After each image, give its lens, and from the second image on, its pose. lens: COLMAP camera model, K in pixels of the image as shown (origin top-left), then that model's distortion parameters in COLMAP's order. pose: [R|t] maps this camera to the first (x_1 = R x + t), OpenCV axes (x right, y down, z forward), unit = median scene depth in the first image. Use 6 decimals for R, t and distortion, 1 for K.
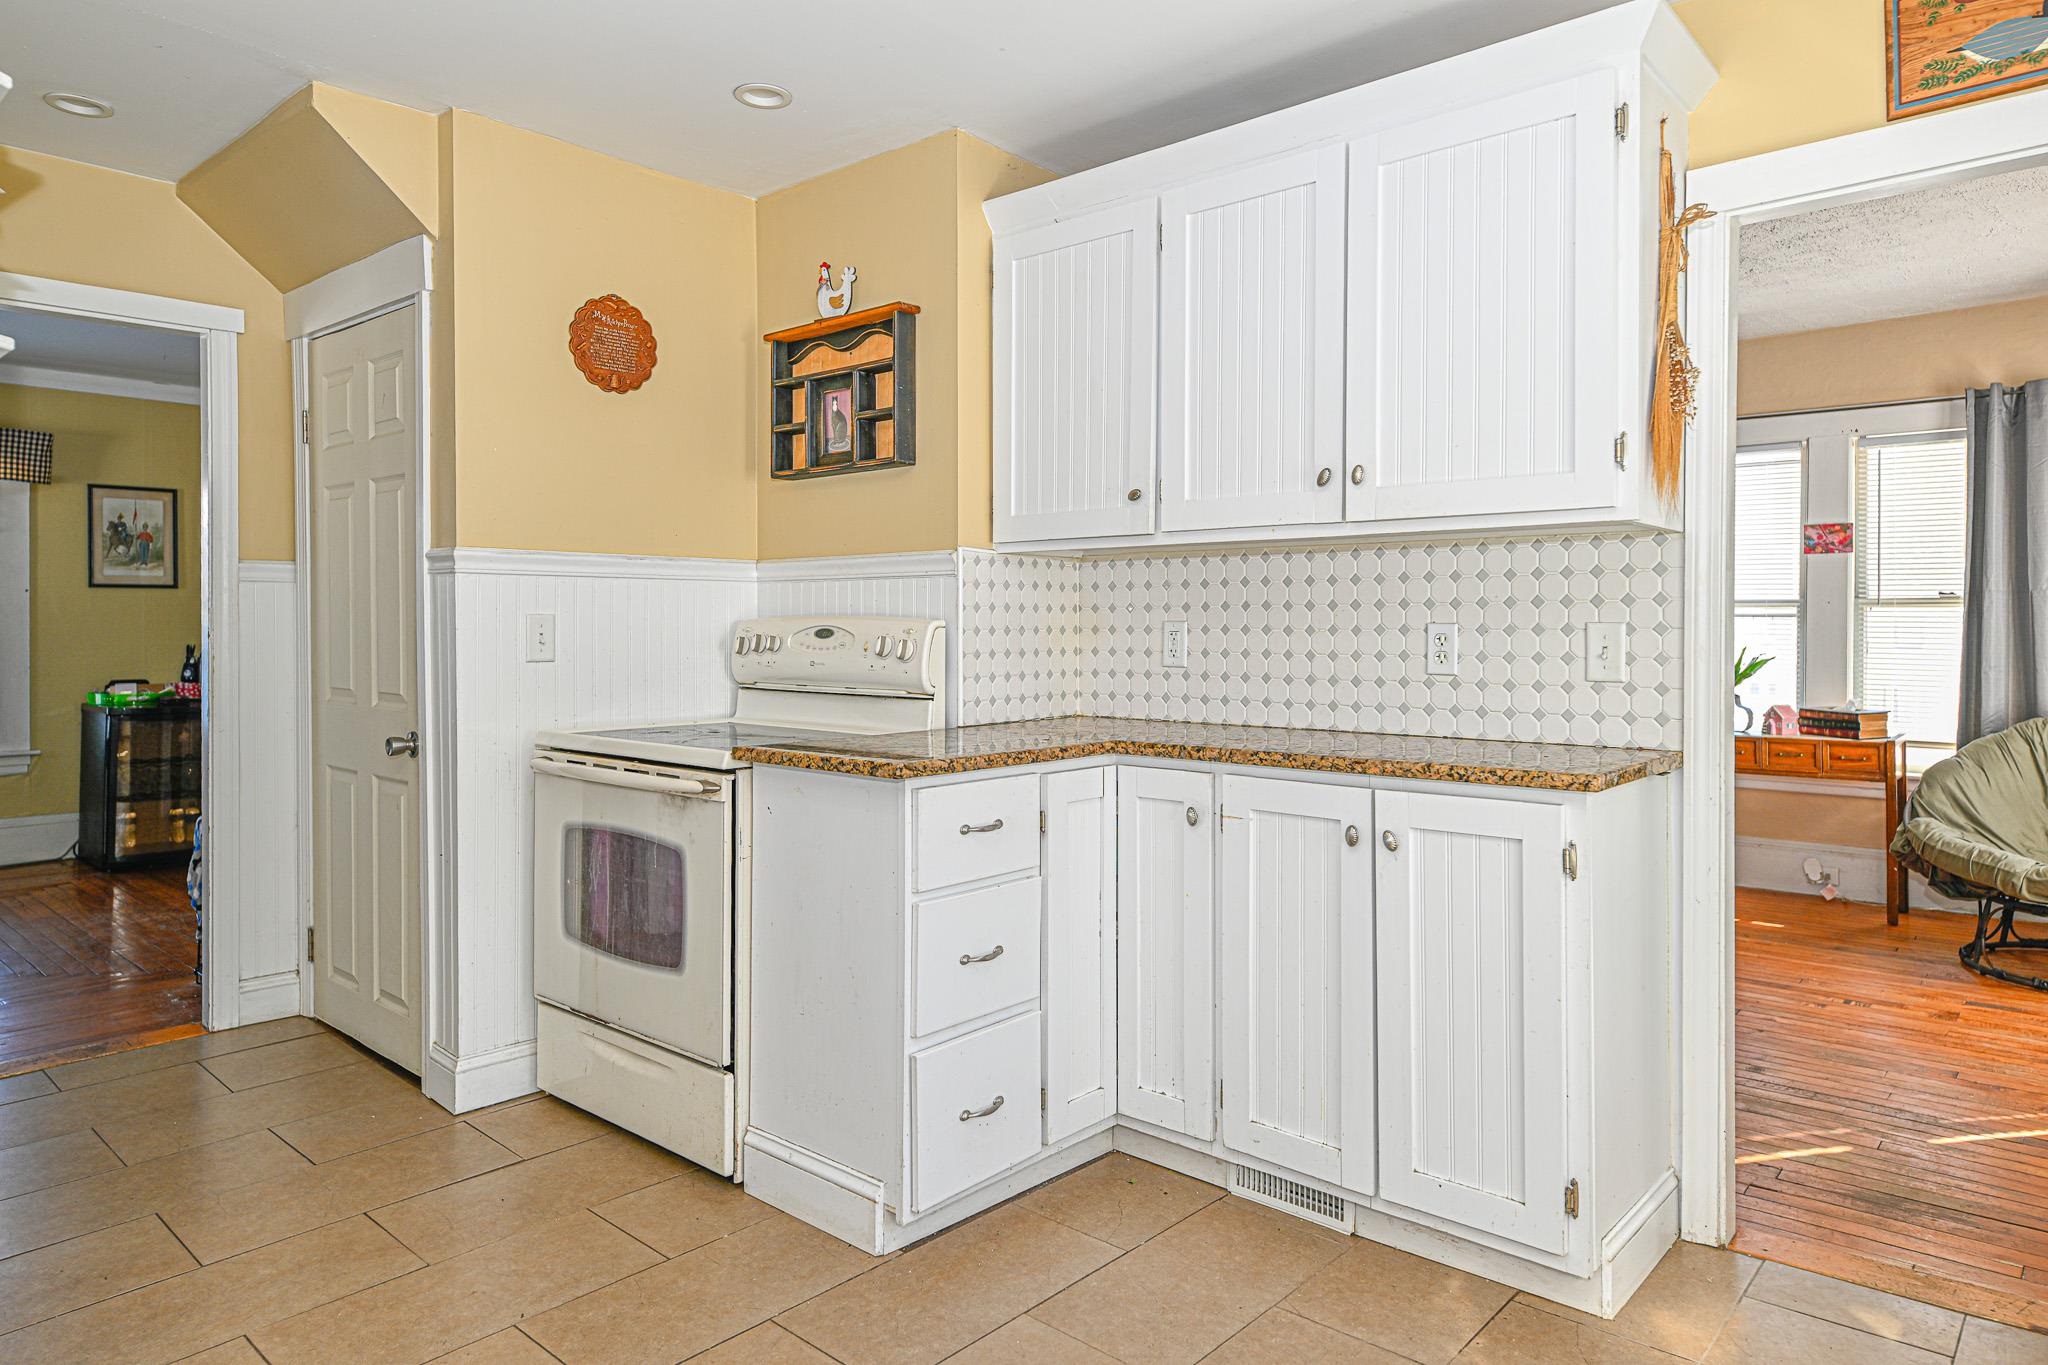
lens RADIAL K [[1245.6, 0, 1018.0], [0, 1245.6, 641.6], [0, 0, 1]] dist [0.005310, -0.000120]
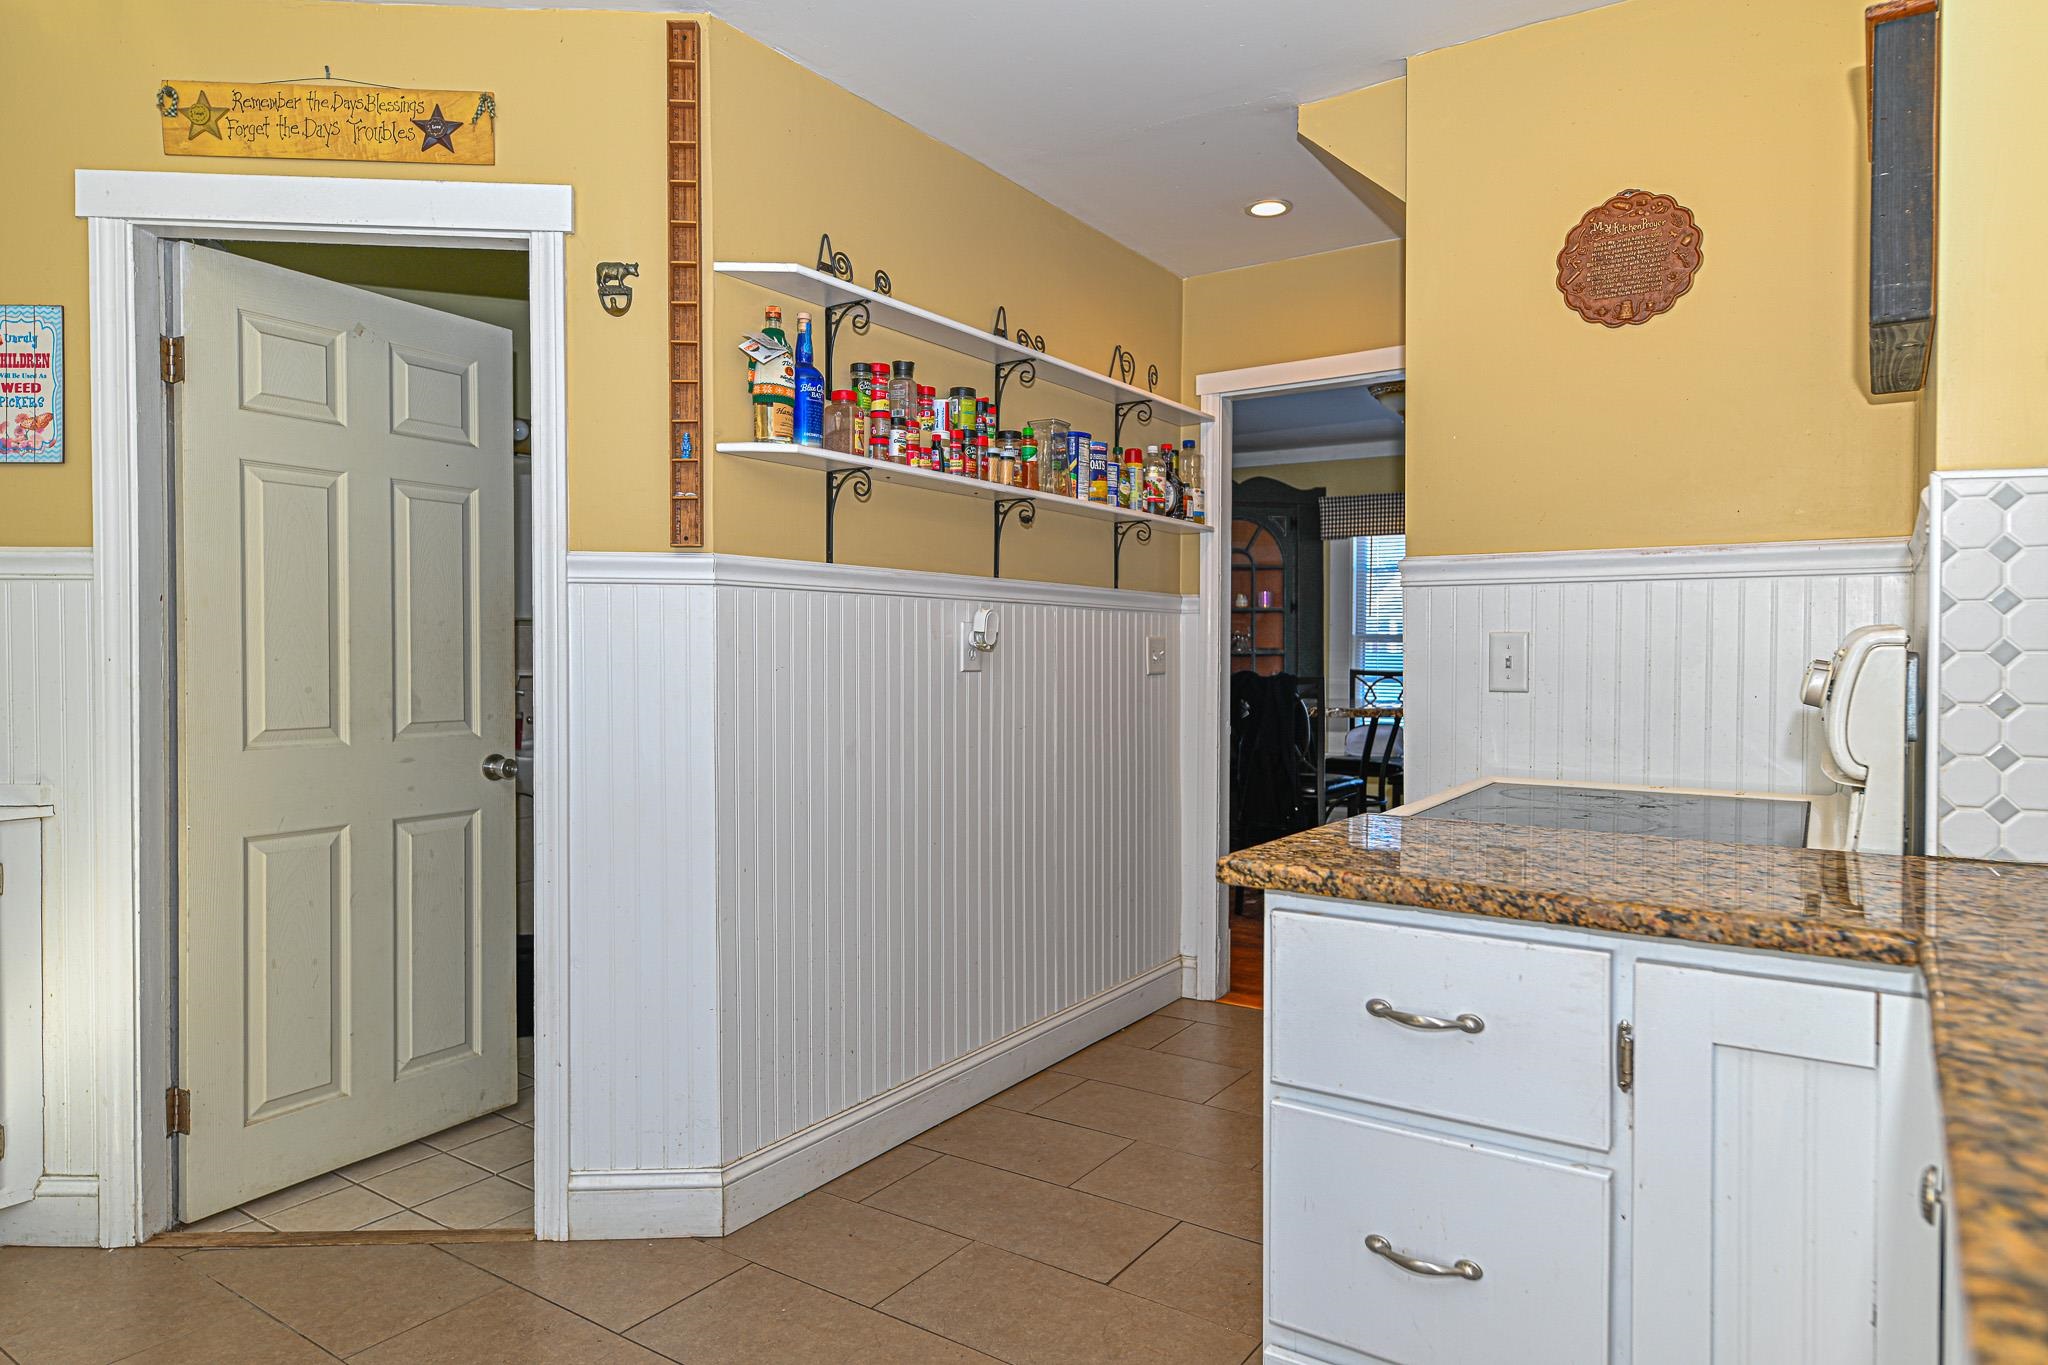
lens RADIAL K [[1231.6, 0, 1024.8], [0, 1231.6, 677.4], [0, 0, 1]] dist [0.003461, -0.000865]
pose [[0.136464, 0.019175, -0.990460, 0.344803], [-0.012933, 0.999762, 0.017573, -0.002874], [0.990561, 0.010412, 0.136679, 0.558638]]
